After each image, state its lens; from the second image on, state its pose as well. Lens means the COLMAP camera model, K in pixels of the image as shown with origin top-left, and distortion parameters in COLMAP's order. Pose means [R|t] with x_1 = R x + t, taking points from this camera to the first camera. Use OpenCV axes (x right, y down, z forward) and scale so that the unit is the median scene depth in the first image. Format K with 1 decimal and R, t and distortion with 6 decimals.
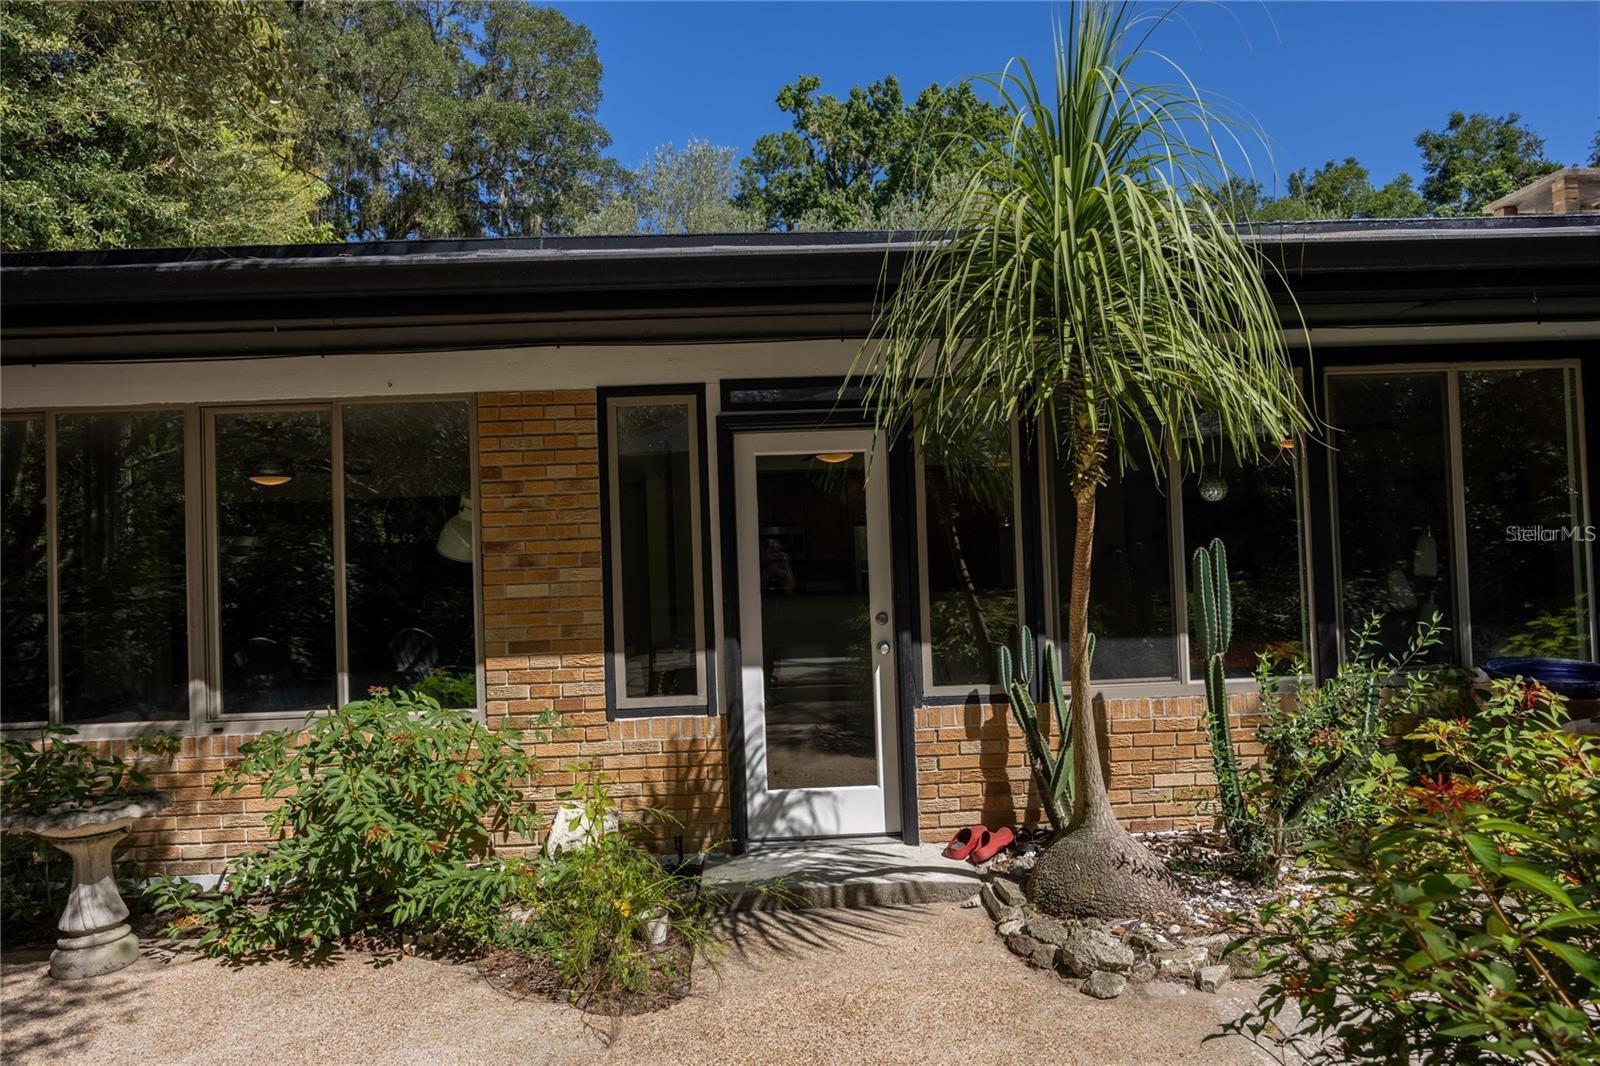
lens RADIAL K [[1000.4, 0, 801.1], [0, 1000.4, 535.0], [0, 0, 1]] dist [-0.003963, -0.000475]
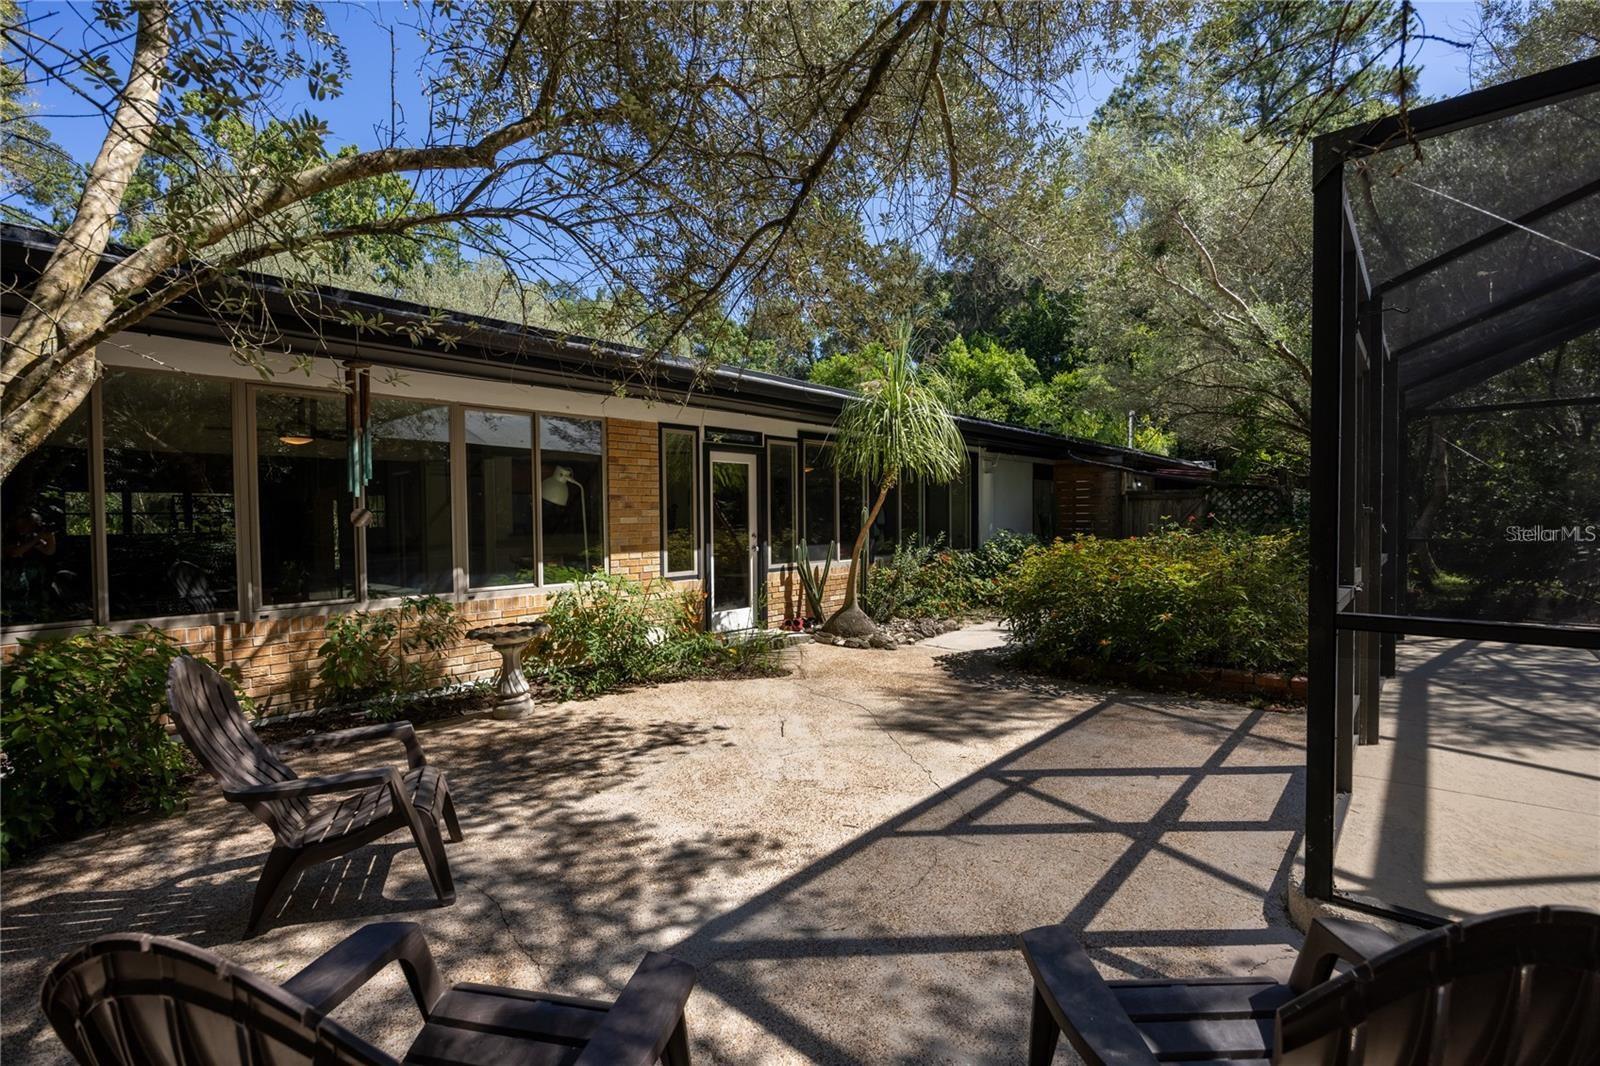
lens RADIAL K [[684.0, 0, 799.6], [0, 684.0, 533.8], [0, 0, 1]] dist [-0.001166, 0.000006]
pose [[0.703483, 0.010938, 0.710628, -1.003280], [-0.036093, 0.999141, 0.020351, 0.042664], [-0.709795, -0.039965, 0.703274, -0.205933]]
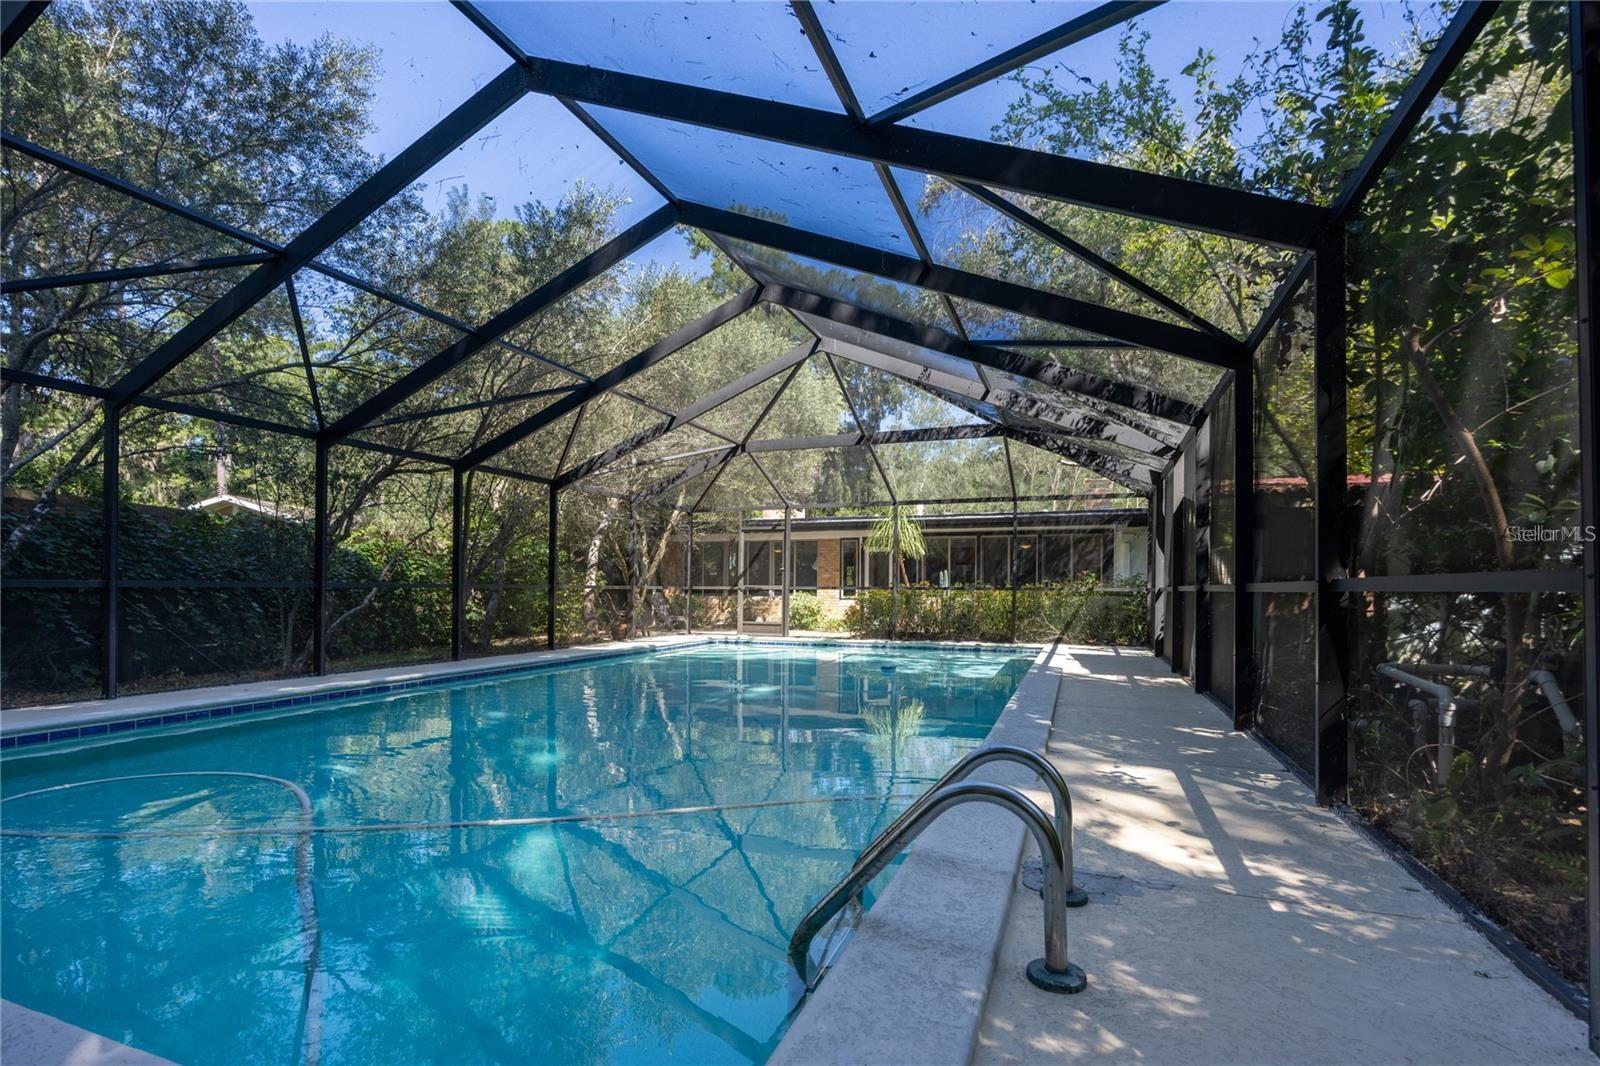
lens RADIAL K [[750.1, 0, 793.2], [0, 750.1, 579.7], [0, 0, 1]] dist [-0.004776, -0.000586]
pose [[0.921396, 0.031787, -0.387324, 1.125403], [-0.022871, 0.999357, 0.027609, -0.031717], [0.387952, -0.016580, 0.921530, -2.789777]]
